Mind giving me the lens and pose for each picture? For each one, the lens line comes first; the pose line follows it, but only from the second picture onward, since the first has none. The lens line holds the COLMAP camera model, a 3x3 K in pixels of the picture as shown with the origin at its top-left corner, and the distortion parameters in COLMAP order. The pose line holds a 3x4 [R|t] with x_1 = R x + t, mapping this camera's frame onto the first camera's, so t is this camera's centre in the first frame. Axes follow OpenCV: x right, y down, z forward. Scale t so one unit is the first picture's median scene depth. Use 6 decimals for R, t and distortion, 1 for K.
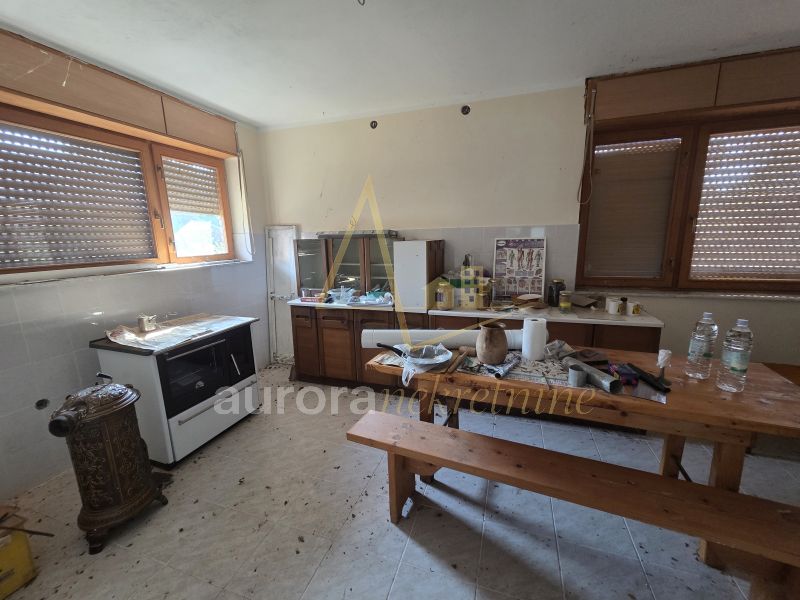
lens RADIAL K [[325.2, 0, 399.5], [0, 325.2, 298.5], [0, 0, 1]] dist [0.001244, 0.000378]
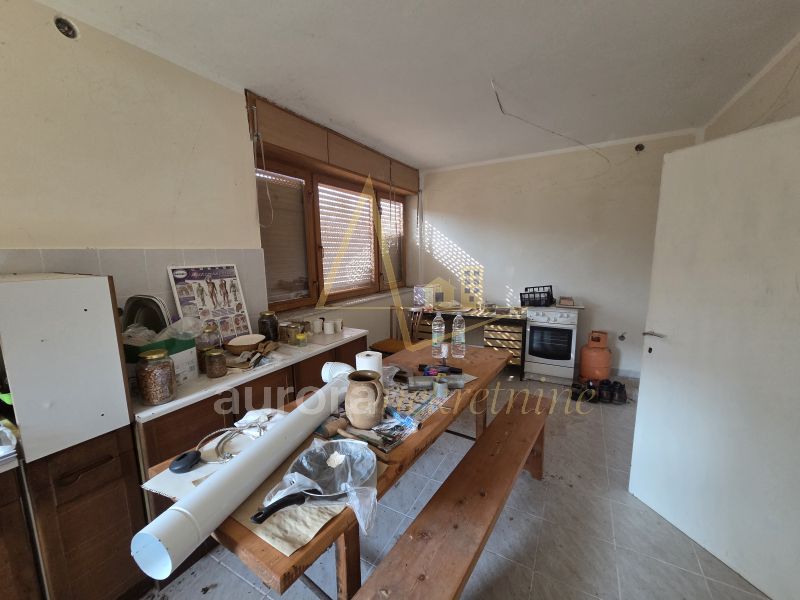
lens RADIAL K [[325.2, 0, 401.1], [0, 325.2, 301.5], [0, 0, 1]] dist [0.001244, 0.000378]
pose [[0.195398, -0.126891, 0.972480, -0.263814], [0.197153, 0.976434, 0.087793, -0.087061], [-0.960703, 0.174573, 0.215810, 0.447857]]
